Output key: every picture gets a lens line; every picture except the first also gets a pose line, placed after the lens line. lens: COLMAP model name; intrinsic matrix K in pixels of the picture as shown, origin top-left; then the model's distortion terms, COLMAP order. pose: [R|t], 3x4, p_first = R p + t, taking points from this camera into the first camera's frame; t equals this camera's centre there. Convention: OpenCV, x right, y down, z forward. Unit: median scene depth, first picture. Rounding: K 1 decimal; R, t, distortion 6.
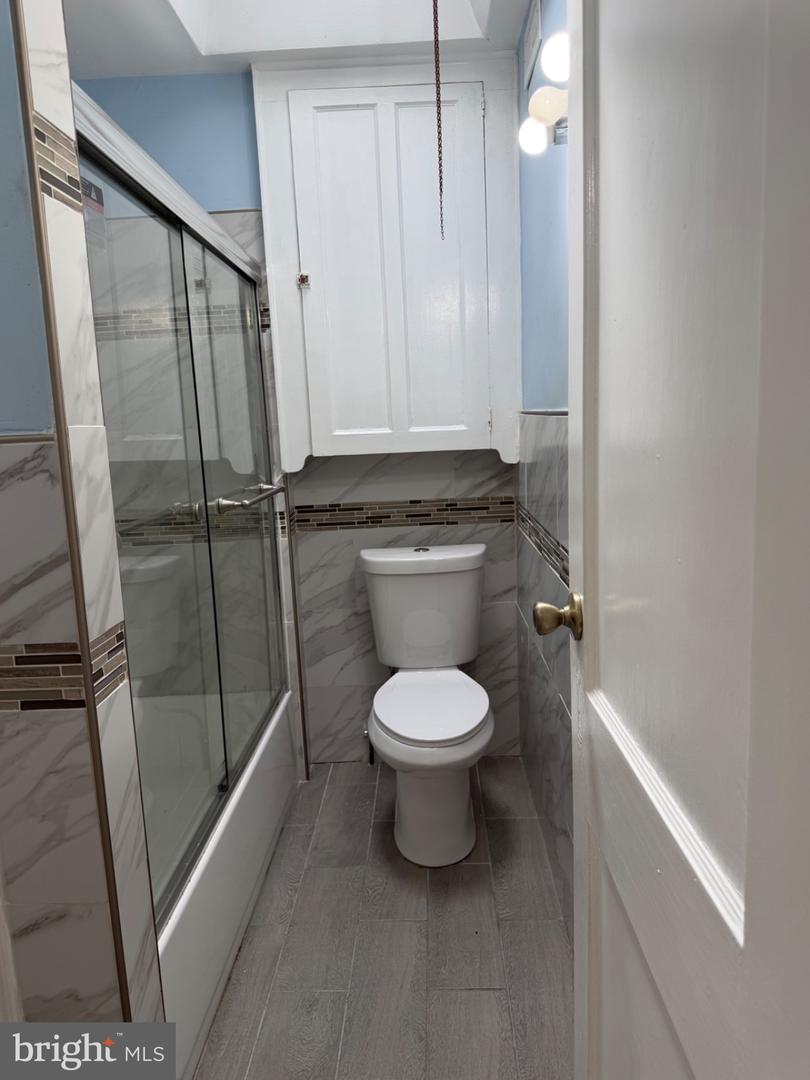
lens RADIAL K [[764.5, 0, 412.0], [0, 764.5, 541.6], [0, 0, 1]] dist [0.045294, -0.058879]
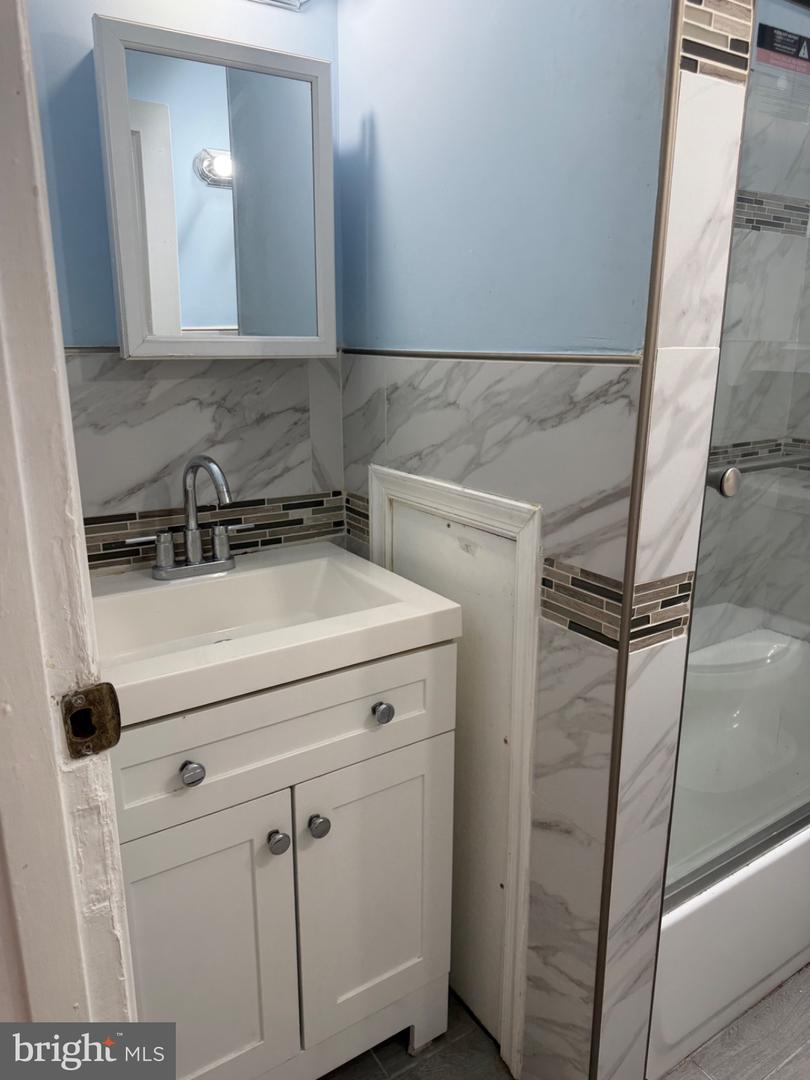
lens RADIAL K [[764.5, 0, 401.3], [0, 764.5, 540.6], [0, 0, 1]] dist [0.045294, -0.058879]
pose [[0.561033, 0.252979, -0.788190, 0.083689], [-0.147753, 0.967471, 0.205351, -0.042256], [0.814500, 0.001249, 0.580162, 0.138594]]
